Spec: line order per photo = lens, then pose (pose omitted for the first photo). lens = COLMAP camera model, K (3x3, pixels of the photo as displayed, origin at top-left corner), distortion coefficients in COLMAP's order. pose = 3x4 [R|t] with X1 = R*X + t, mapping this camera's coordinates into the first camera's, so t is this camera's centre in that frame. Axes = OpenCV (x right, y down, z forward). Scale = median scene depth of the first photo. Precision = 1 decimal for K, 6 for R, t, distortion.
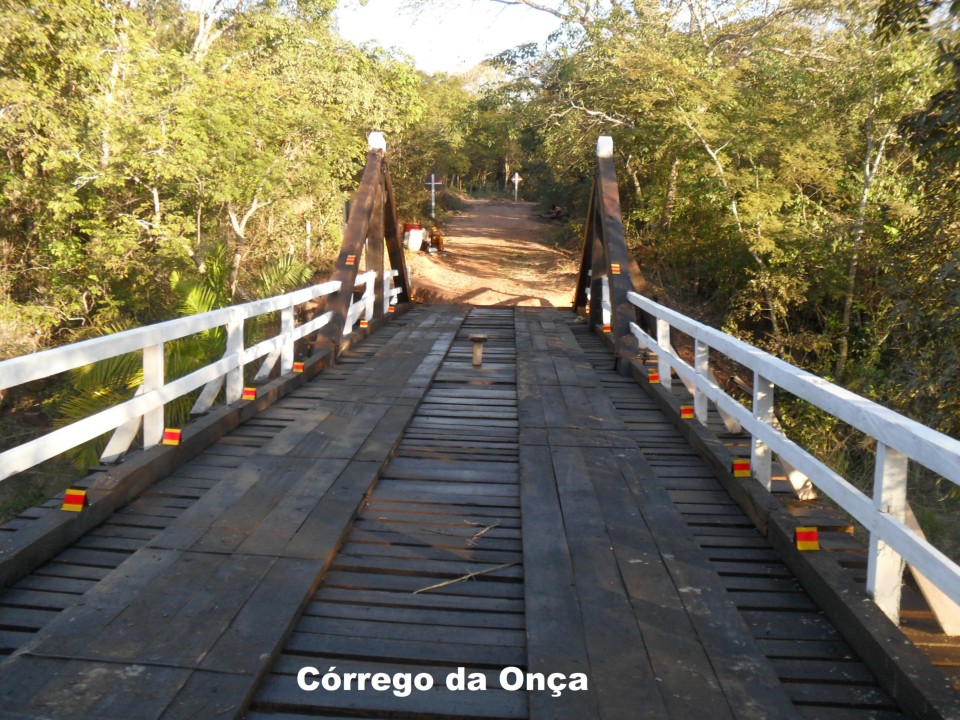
lens RADIAL K [[1005.7, 0, 480.0], [0, 1005.7, 360.0], [0, 0, 1]] dist [-0.155537, -0.001216]
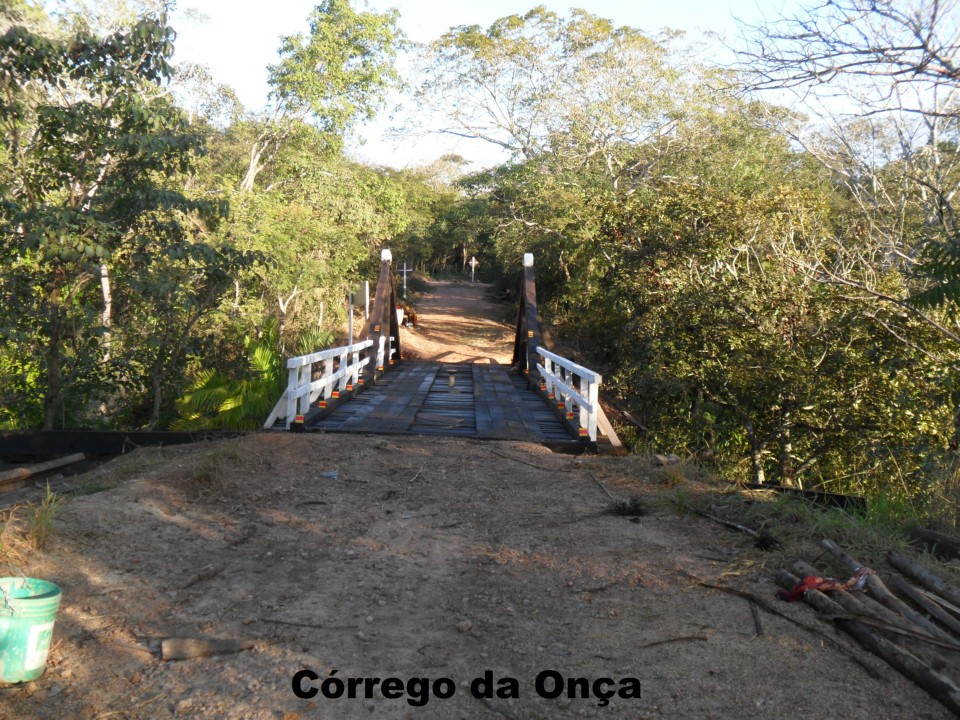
lens RADIAL K [[1005.7, 0, 480.0], [0, 1005.7, 360.0], [0, 0, 1]] dist [-0.155537, -0.001216]
pose [[0.999055, 0.004692, 0.043221, -0.015734], [-0.001386, 0.997090, -0.076216, 0.049600], [-0.043453, 0.076084, 0.996154, -0.417644]]
